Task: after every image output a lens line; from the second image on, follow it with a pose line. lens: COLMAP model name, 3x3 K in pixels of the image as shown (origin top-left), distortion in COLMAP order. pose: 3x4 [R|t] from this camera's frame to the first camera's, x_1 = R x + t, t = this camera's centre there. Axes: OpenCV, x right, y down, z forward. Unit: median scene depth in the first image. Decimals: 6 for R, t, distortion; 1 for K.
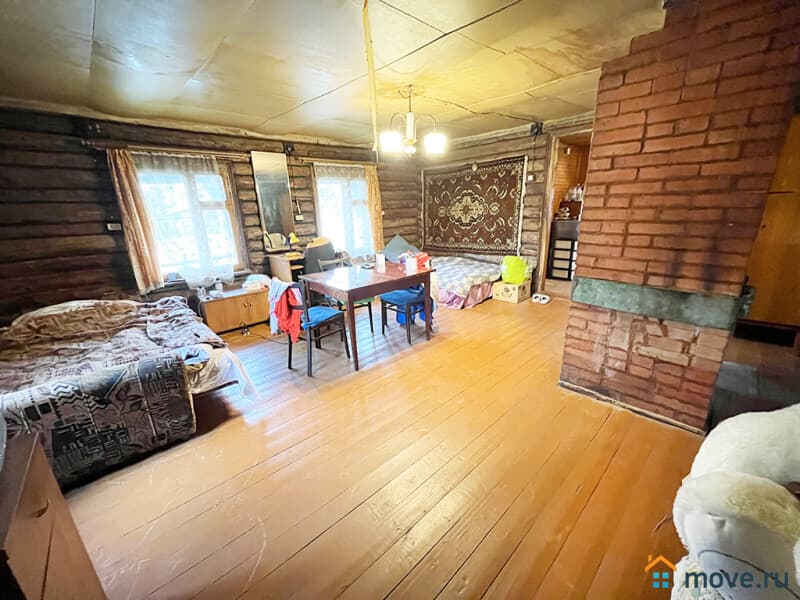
lens RADIAL K [[321.3, 0, 398.4], [0, 321.3, 302.1], [0, 0, 1]] dist [-0.002672, -0.000469]
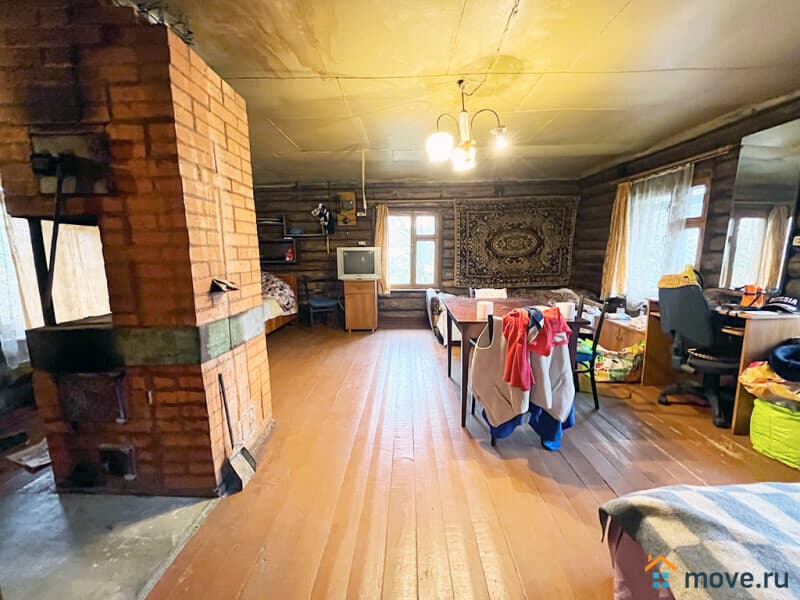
lens RADIAL K [[321.3, 0, 399.1], [0, 321.3, 298.9], [0, 0, 1]] dist [-0.002672, -0.000469]
pose [[-0.692467, 0.150007, -0.705682, 0.823841], [-0.168432, 0.917500, 0.360311, -0.458423], [0.701512, 0.368363, -0.610073, 1.634425]]
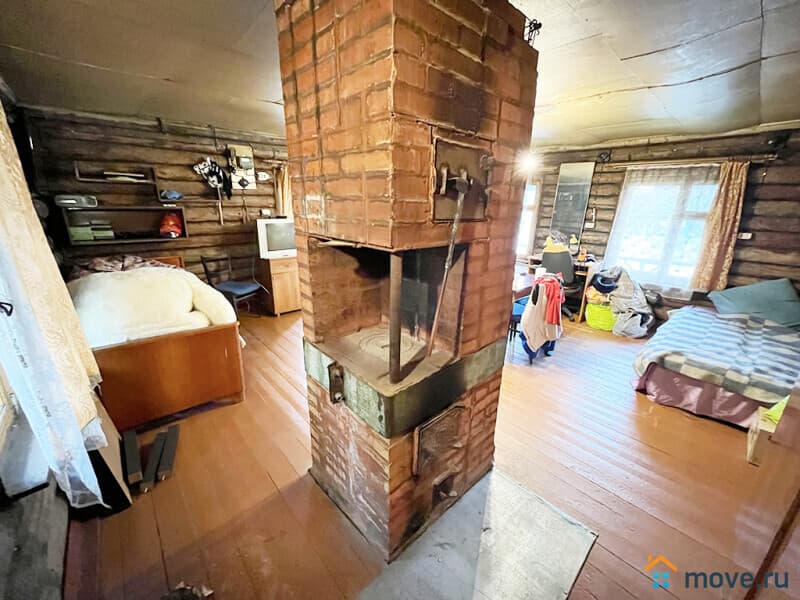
lens RADIAL K [[321.3, 0, 400.2], [0, 321.3, 299.4], [0, 0, 1]] dist [-0.002672, -0.000469]
pose [[-0.005064, 0.330906, -0.943650, 1.274612], [-0.303601, 0.898611, 0.316742, -0.349269], [0.952786, 0.288097, 0.095913, 0.748244]]
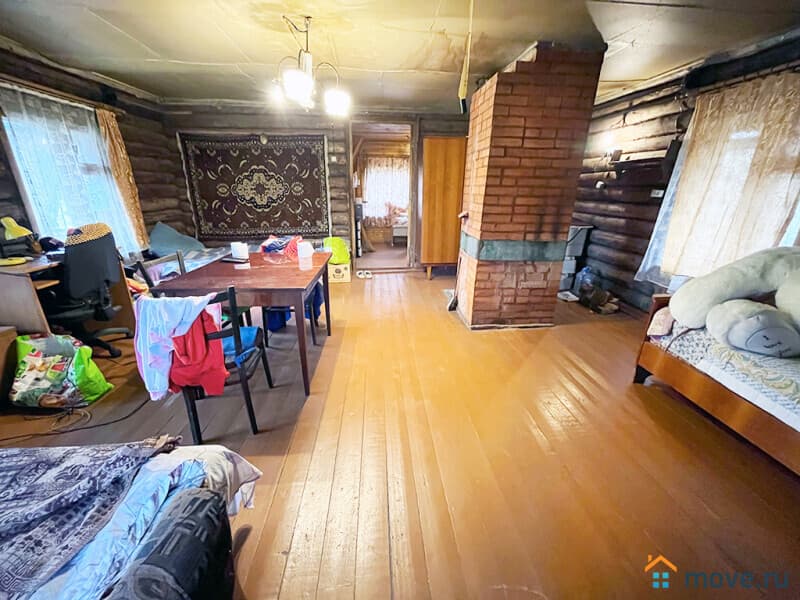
lens RADIAL K [[321.3, 0, 399.1], [0, 321.3, 301.8], [0, 0, 1]] dist [-0.002672, -0.000469]
pose [[0.618857, -0.218917, 0.754381, -0.578653], [0.195038, 0.973129, 0.122397, -0.053639], [-0.760904, 0.071387, 0.644925, 0.383852]]
